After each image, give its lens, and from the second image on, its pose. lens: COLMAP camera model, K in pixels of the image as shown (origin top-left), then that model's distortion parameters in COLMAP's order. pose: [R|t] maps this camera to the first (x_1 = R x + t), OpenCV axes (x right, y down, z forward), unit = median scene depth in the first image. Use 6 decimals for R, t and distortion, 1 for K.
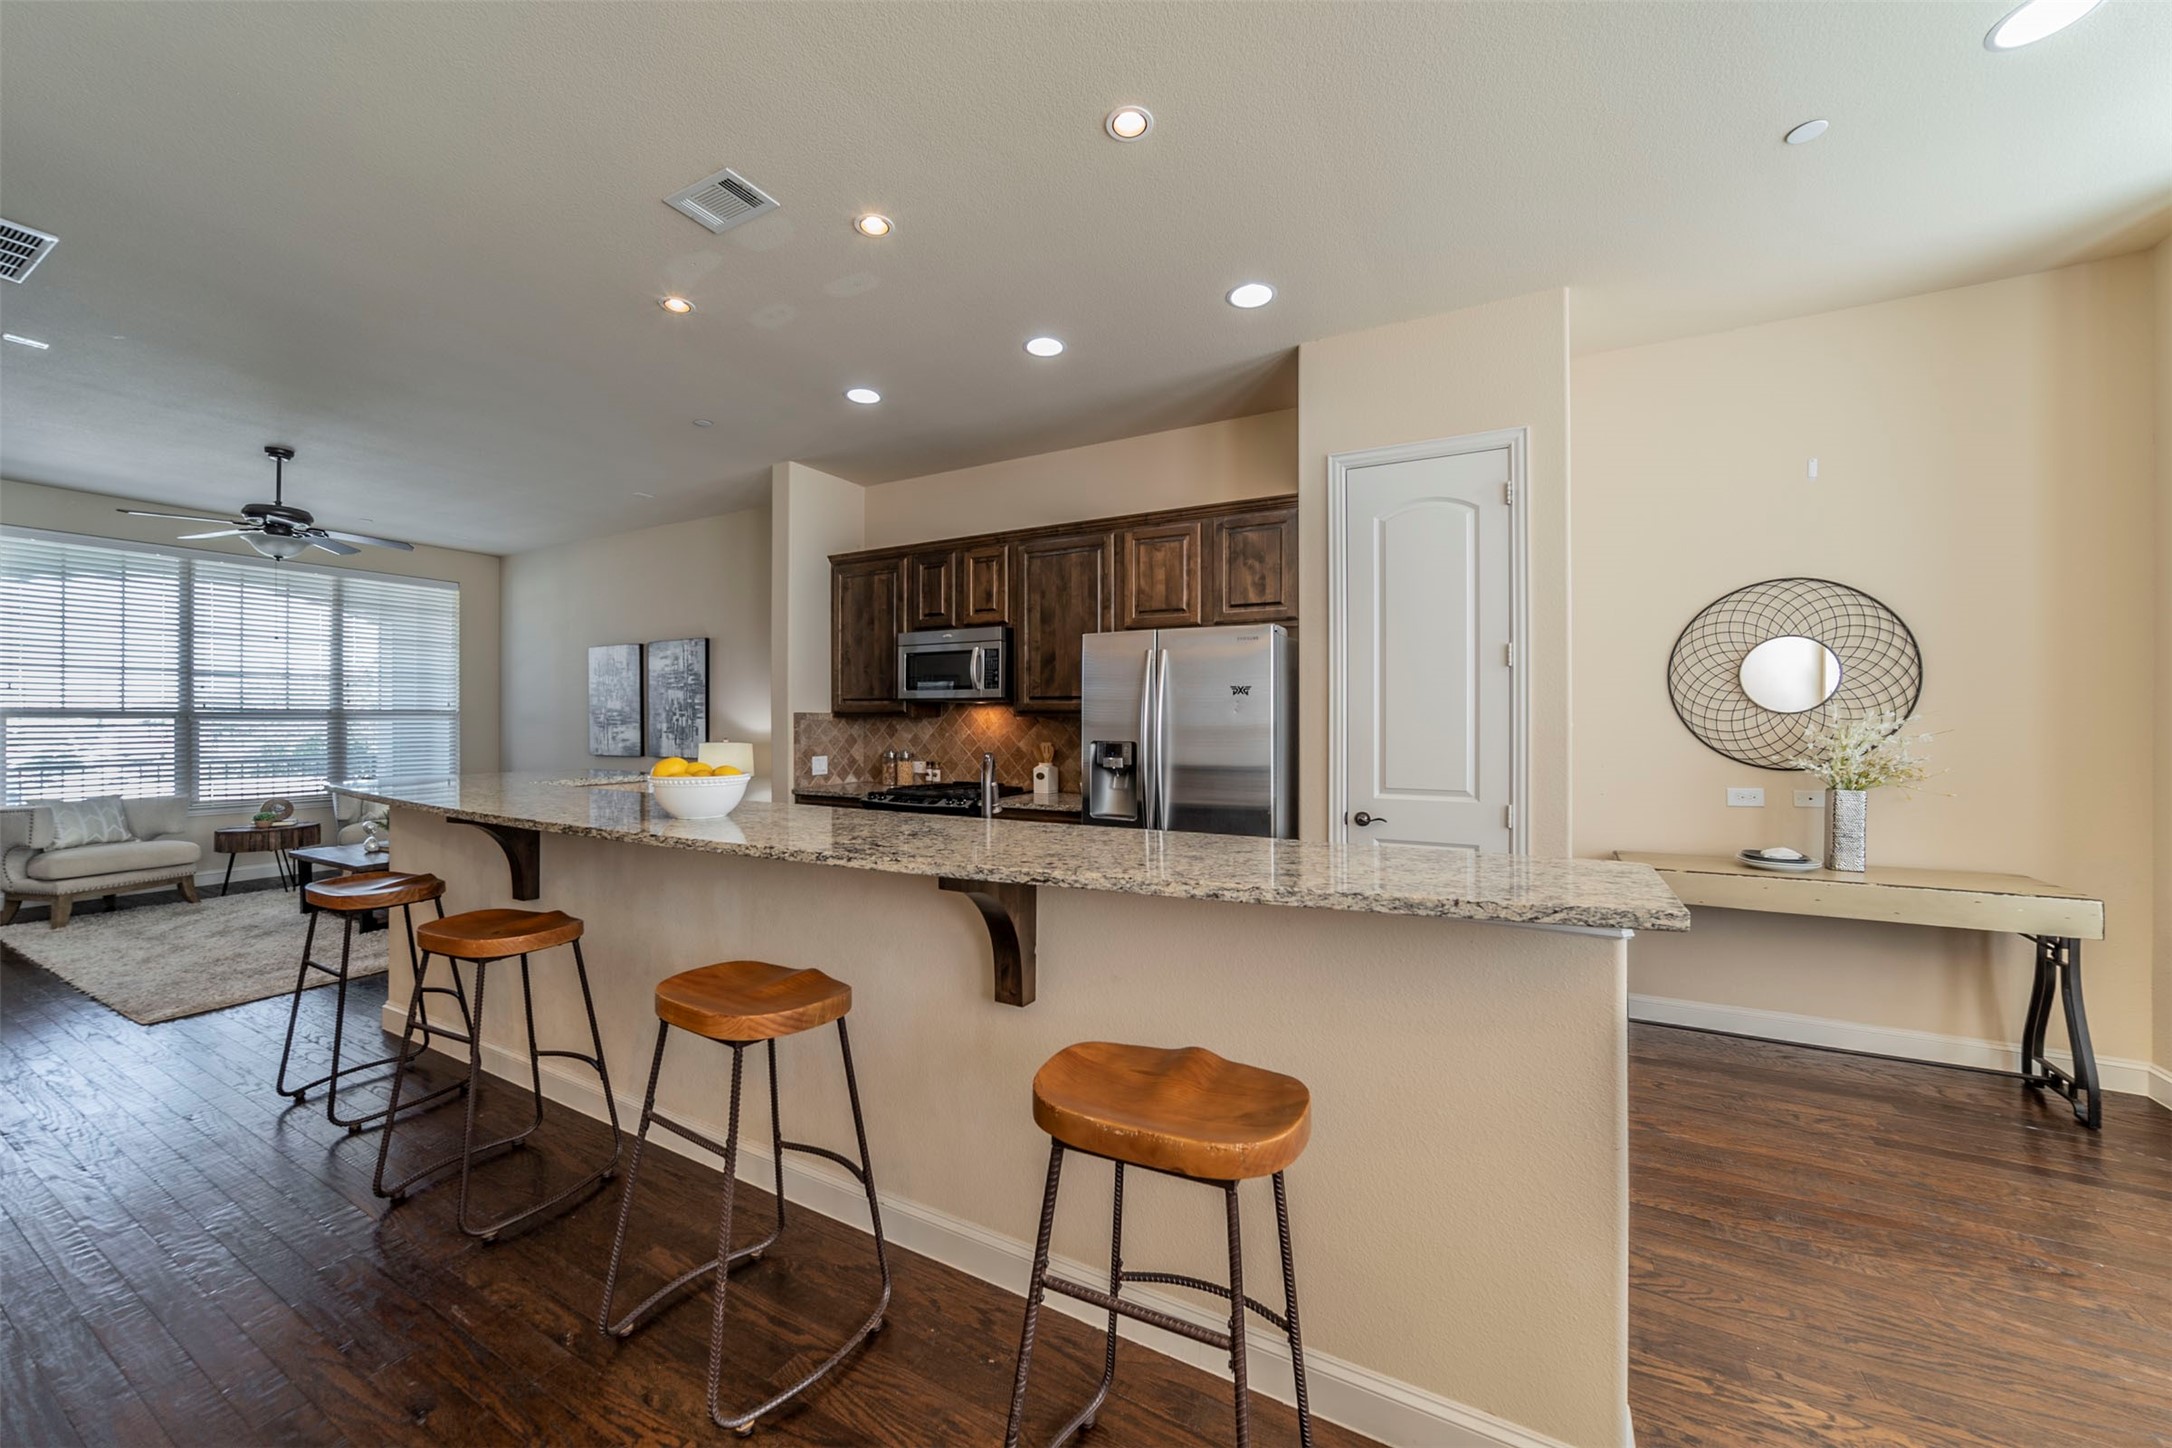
lens RADIAL K [[787.1, 0, 1092.3], [0, 787.1, 716.6], [0, 0, 1]] dist [-0.000257, 0.000038]
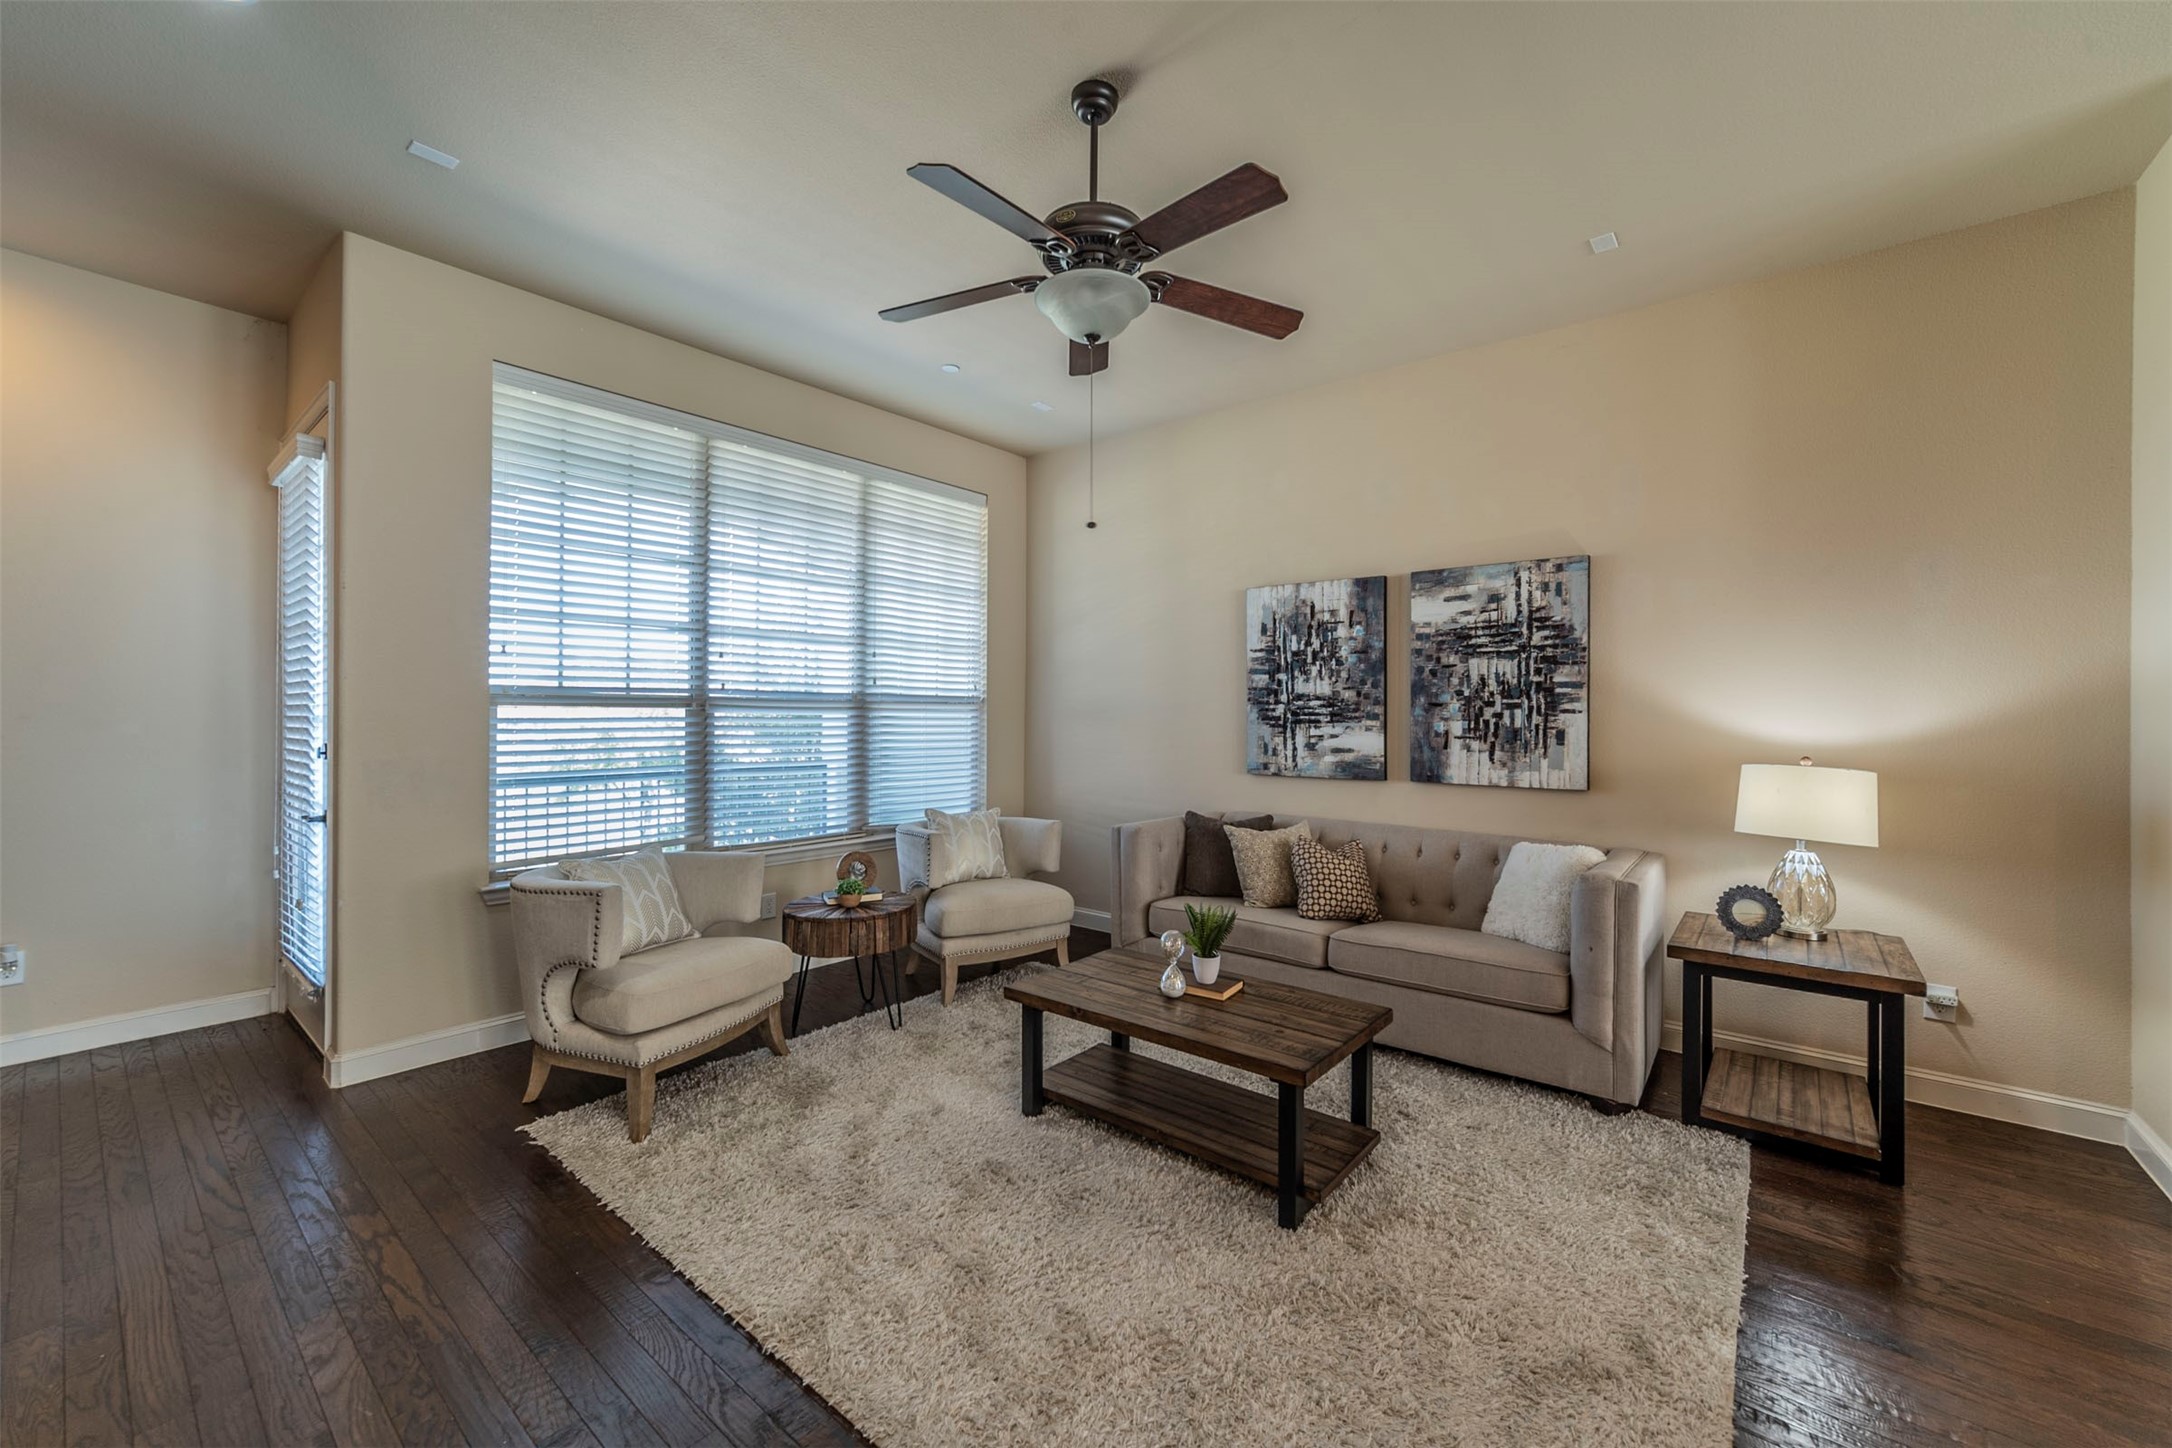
lens RADIAL K [[865.4, 0, 1091.2], [0, 865.4, 709.8], [0, 0, 1]] dist [-0.014232, -0.000003]
pose [[0.985409, 0.005583, -0.170112, -0.697062], [-0.005377, 0.999984, 0.001672, 0.001267], [0.170118, -0.000733, 0.985423, 0.381826]]
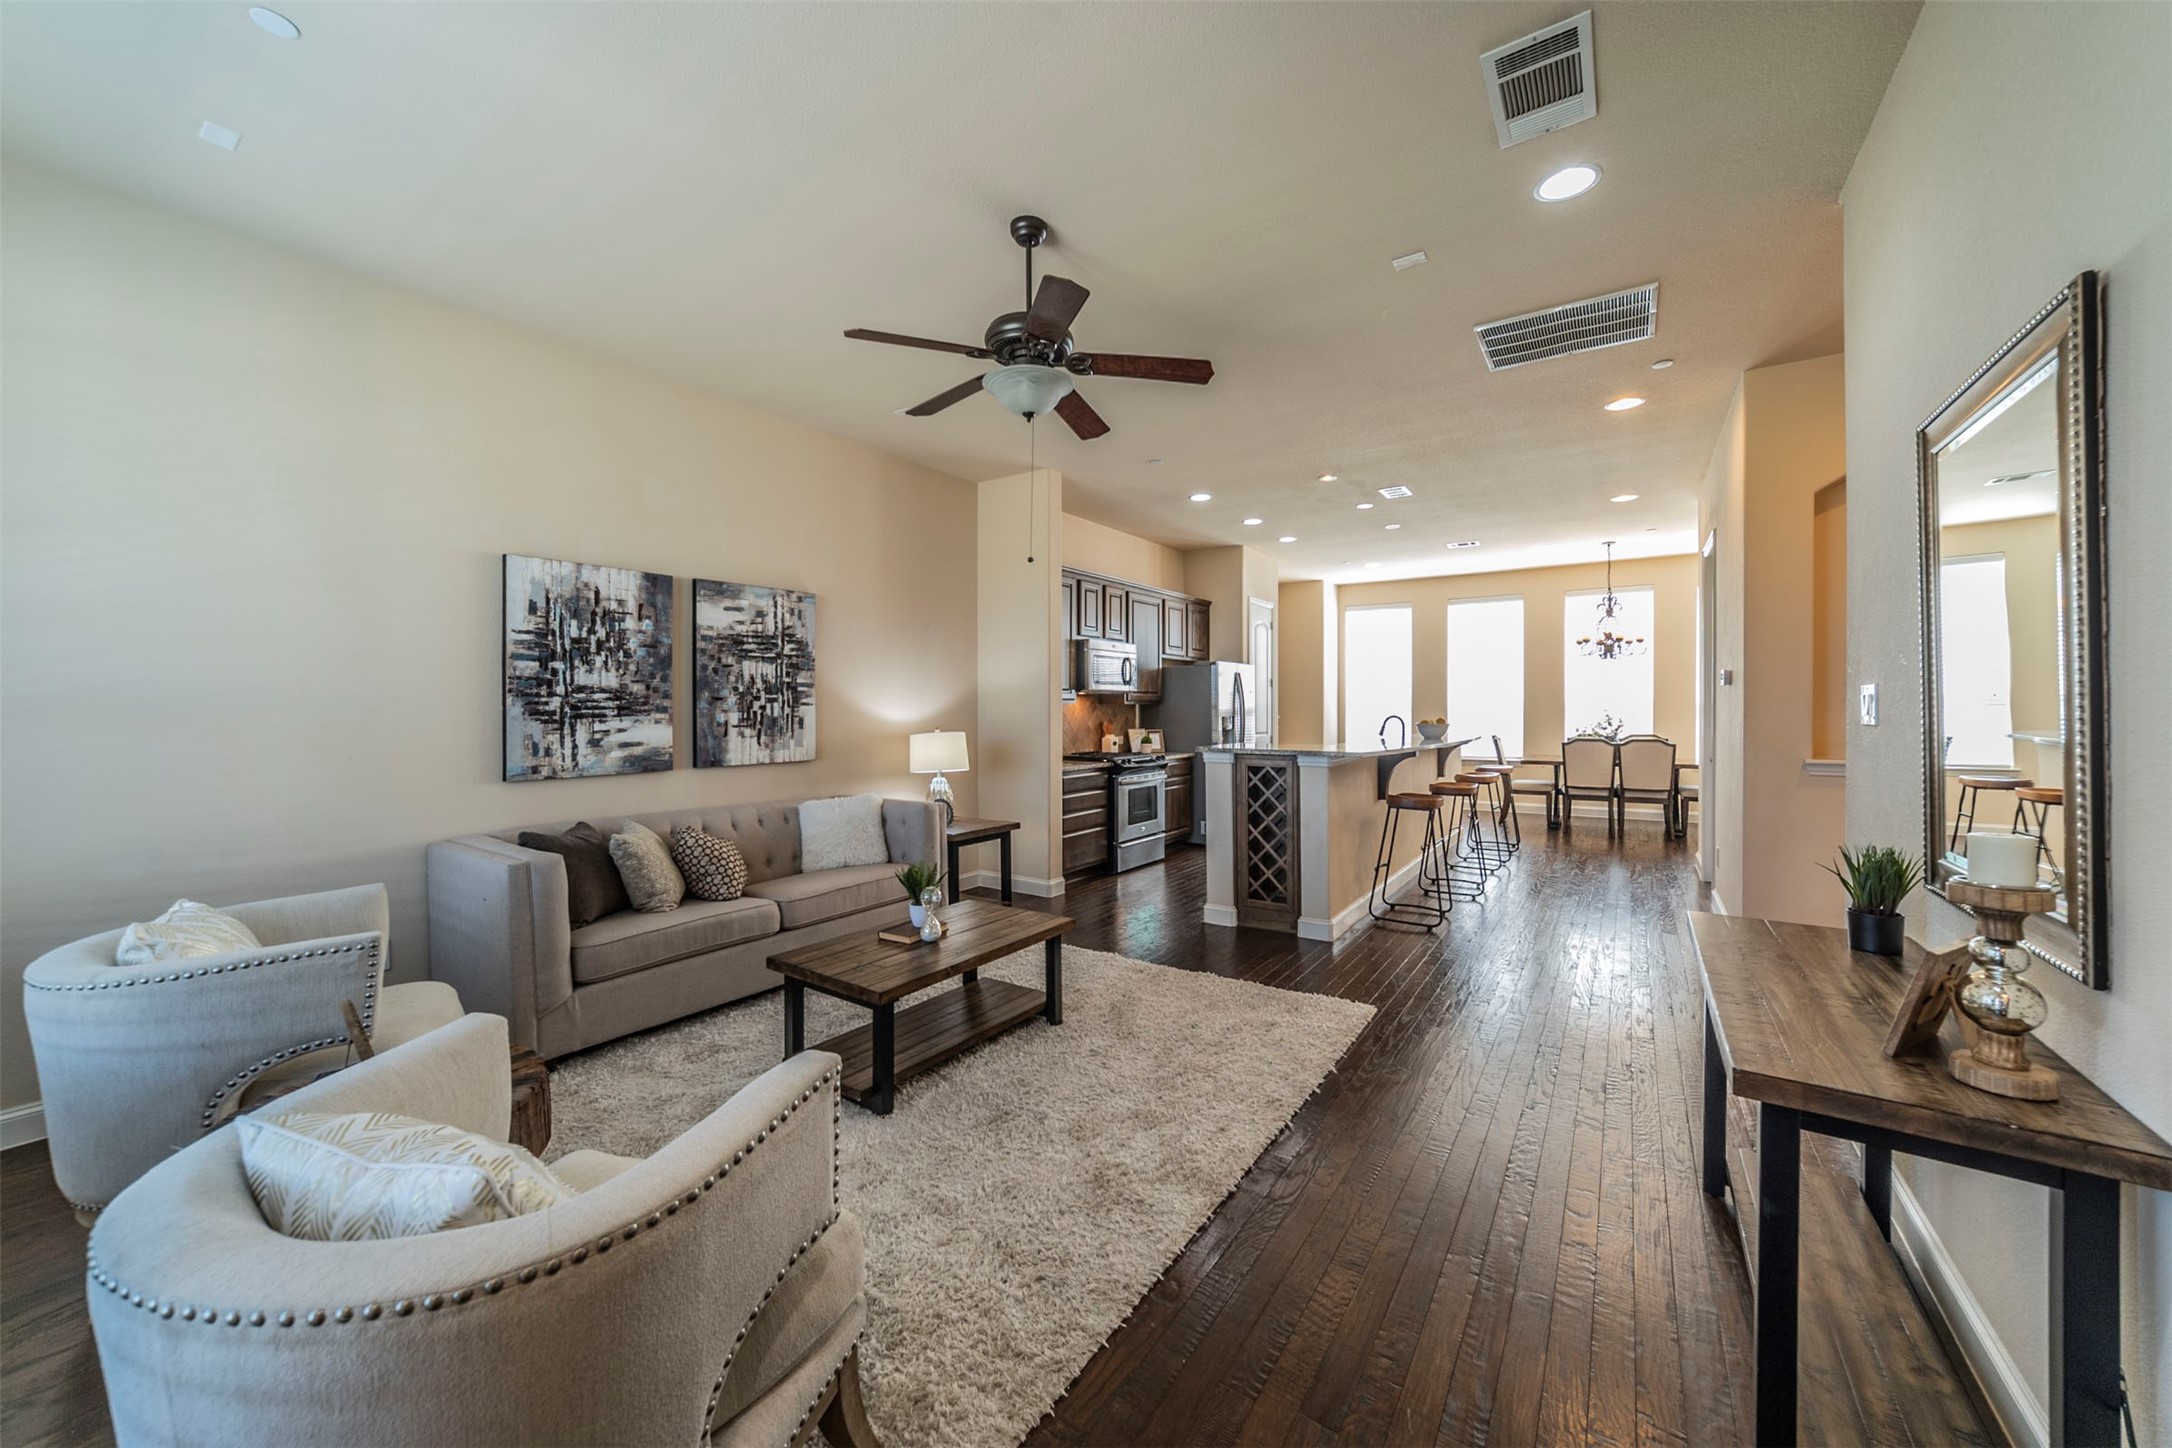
lens RADIAL K [[787.1, 0, 1092.3], [0, 787.1, 716.6], [0, 0, 1]] dist [-0.000257, 0.000038]
pose [[0.104012, -0.012532, 0.994497, -1.160614], [-0.001834, 0.999916, 0.012792, 0.003194], [-0.994574, -0.003155, 0.103980, 0.651996]]
